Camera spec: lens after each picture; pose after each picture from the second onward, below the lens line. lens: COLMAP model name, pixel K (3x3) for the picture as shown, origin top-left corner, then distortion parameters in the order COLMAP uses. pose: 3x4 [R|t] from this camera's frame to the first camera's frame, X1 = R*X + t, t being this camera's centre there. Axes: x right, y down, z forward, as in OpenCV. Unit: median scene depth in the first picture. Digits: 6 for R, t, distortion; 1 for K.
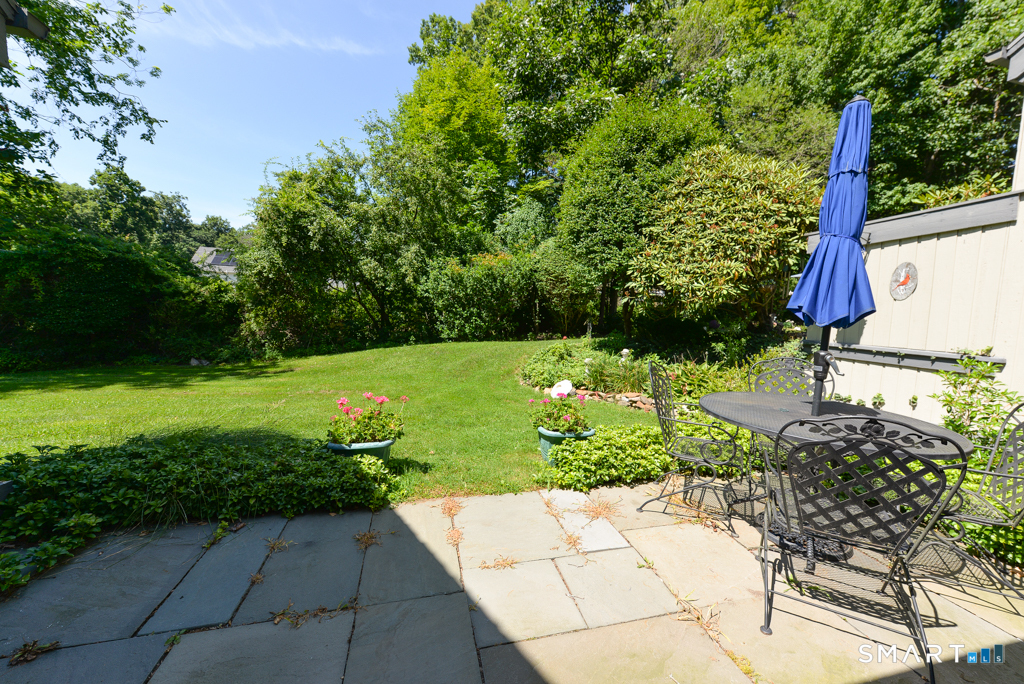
lens RADIAL K [[418.4, 0, 512.0], [0, 418.4, 342.0], [0, 0, 1]] dist [0.019162, 0.000039]
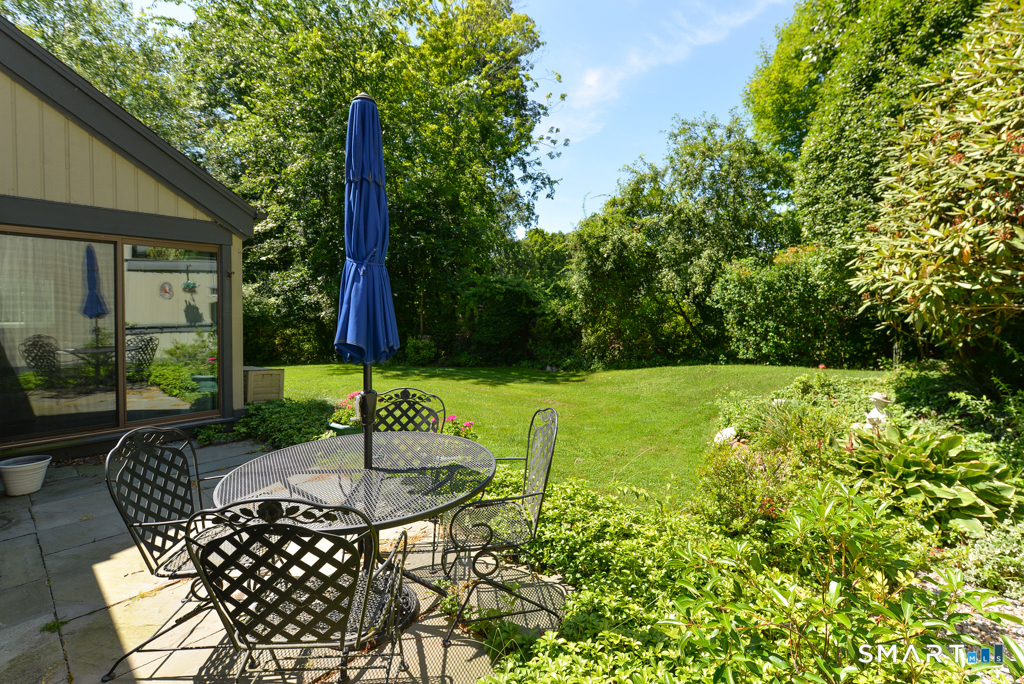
lens RADIAL K [[466.0, 0, 512.4], [0, 466.0, 323.8], [0, 0, 1]] dist [-0.001363, -0.000455]
pose [[0.569336, -0.015279, -0.821963, 0.341253], [-0.042084, 0.997975, -0.047700, -0.016129], [0.821027, 0.061749, 0.567540, 0.146409]]
